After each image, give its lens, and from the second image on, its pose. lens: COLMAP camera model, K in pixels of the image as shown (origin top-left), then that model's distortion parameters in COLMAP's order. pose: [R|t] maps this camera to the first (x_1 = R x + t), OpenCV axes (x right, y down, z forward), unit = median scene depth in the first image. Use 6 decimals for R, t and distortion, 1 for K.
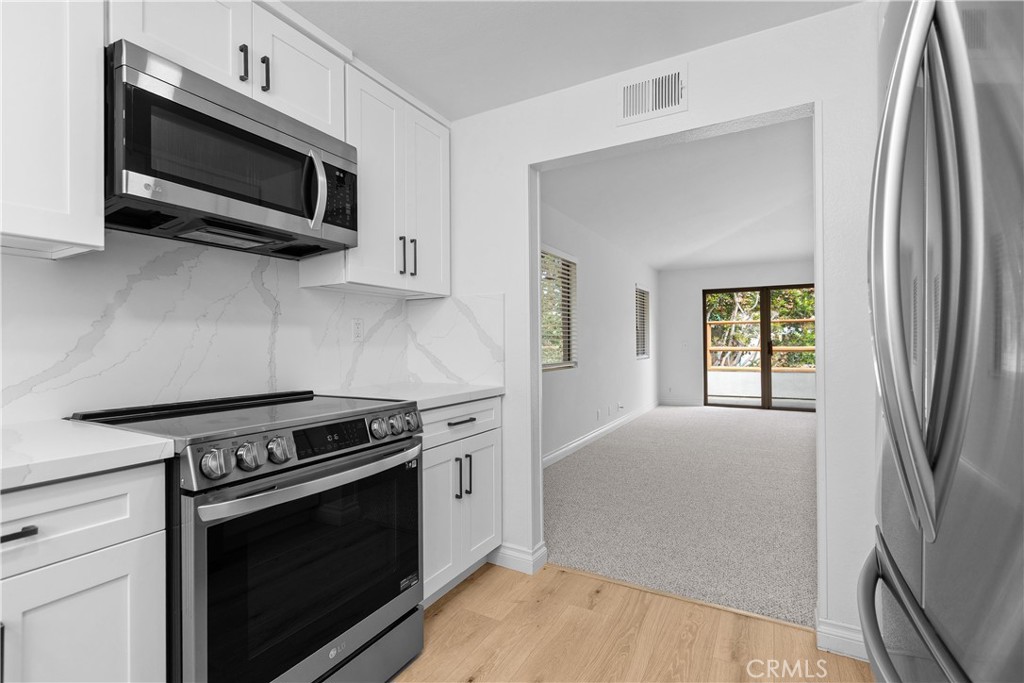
lens RADIAL K [[468.5, 0, 515.1], [0, 468.5, 341.2], [0, 0, 1]] dist [0.000894, 0.000061]
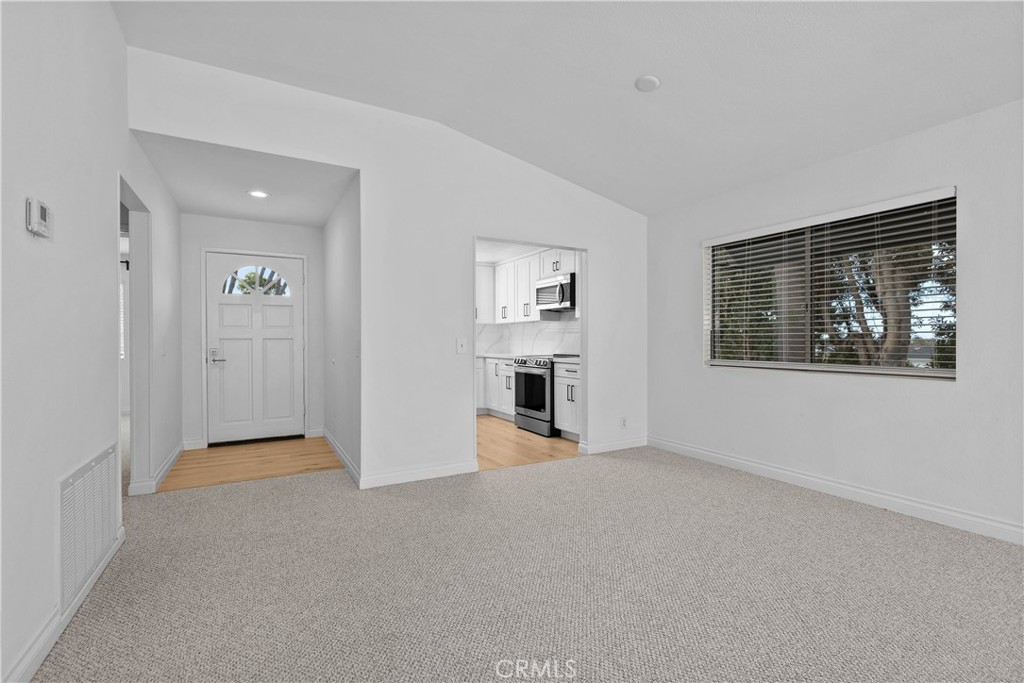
lens RADIAL K [[468.5, 0, 515.1], [0, 468.5, 341.2], [0, 0, 1]] dist [0.000894, 0.000061]
pose [[-0.527622, 0.012845, -0.849382, 0.571314], [0.014398, 0.999877, 0.006177, -0.001338], [0.849357, -0.008970, -0.527743, 0.548479]]
